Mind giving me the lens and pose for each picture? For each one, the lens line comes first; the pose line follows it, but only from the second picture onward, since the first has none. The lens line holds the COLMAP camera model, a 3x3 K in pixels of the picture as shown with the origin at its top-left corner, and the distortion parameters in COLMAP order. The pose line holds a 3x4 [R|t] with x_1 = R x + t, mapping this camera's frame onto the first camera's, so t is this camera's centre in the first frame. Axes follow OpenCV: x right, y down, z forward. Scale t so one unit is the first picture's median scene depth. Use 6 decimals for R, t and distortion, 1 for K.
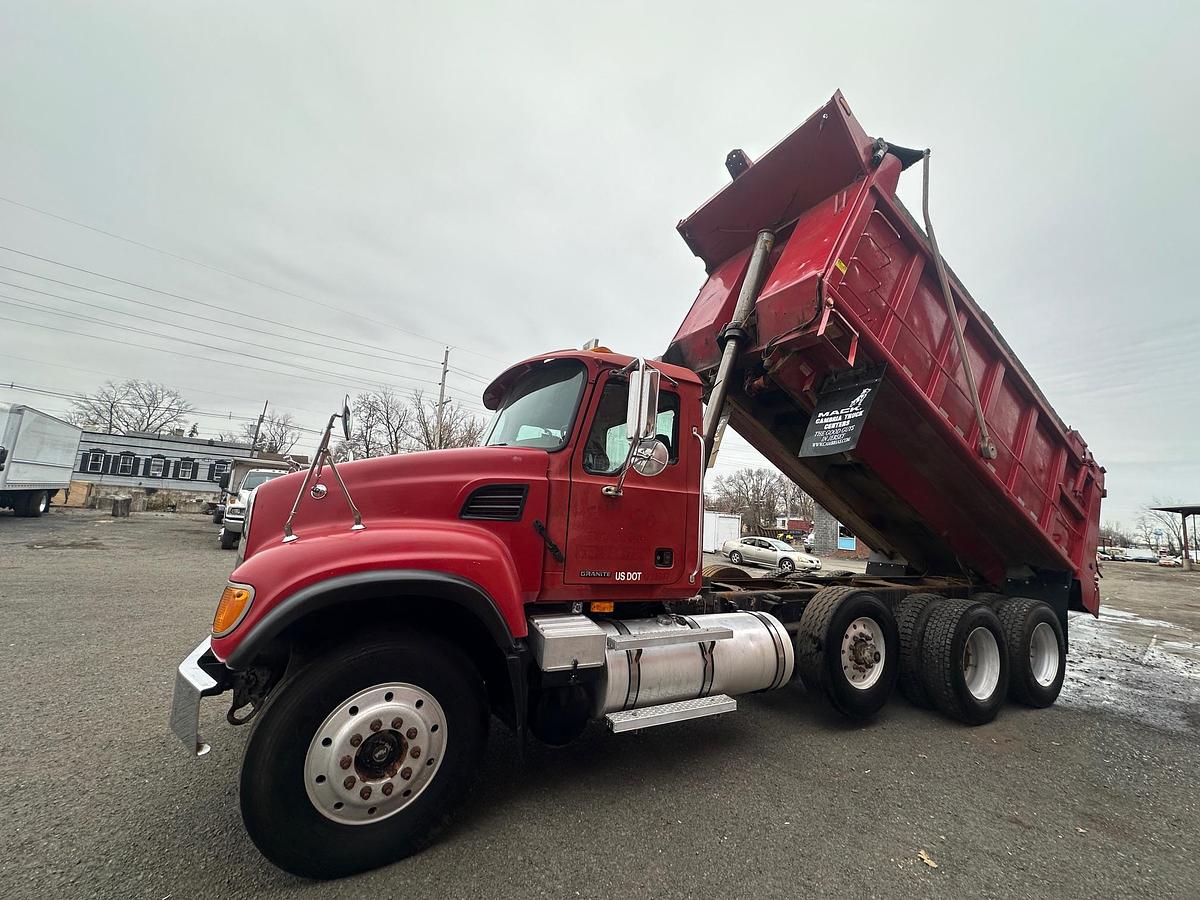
lens RADIAL K [[478.1, 0, 599.3], [0, 478.1, 448.4], [0, 0, 1]] dist [-0.001400, 0.000026]
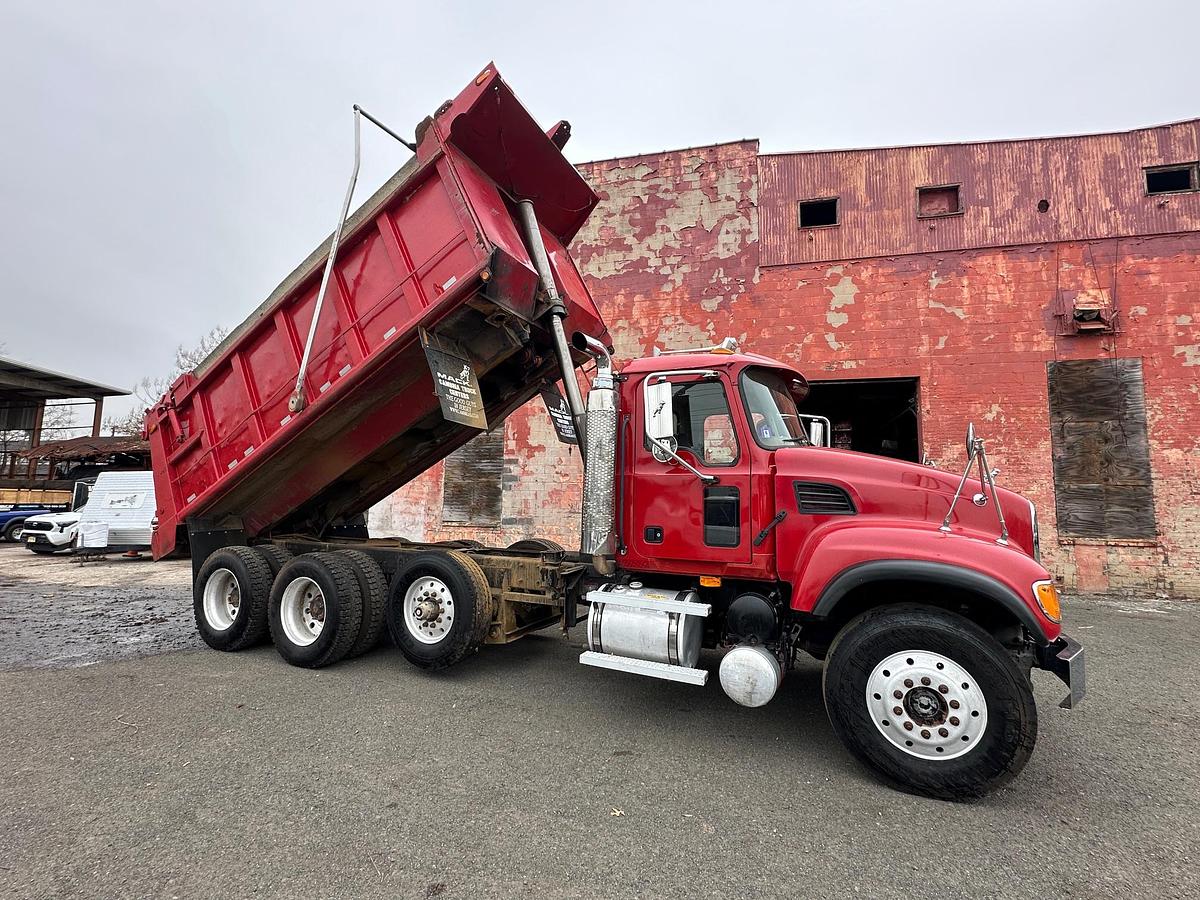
lens RADIAL K [[535.7, 0, 600.3], [0, 535.7, 451.6], [0, 0, 1]] dist [-0.001368, 0.000559]
pose [[-0.606693, -0.002058, 0.794934, -0.739819], [-0.162546, 0.979189, -0.121520, 0.190375], [-0.778140, -0.202938, -0.594402, 1.691195]]
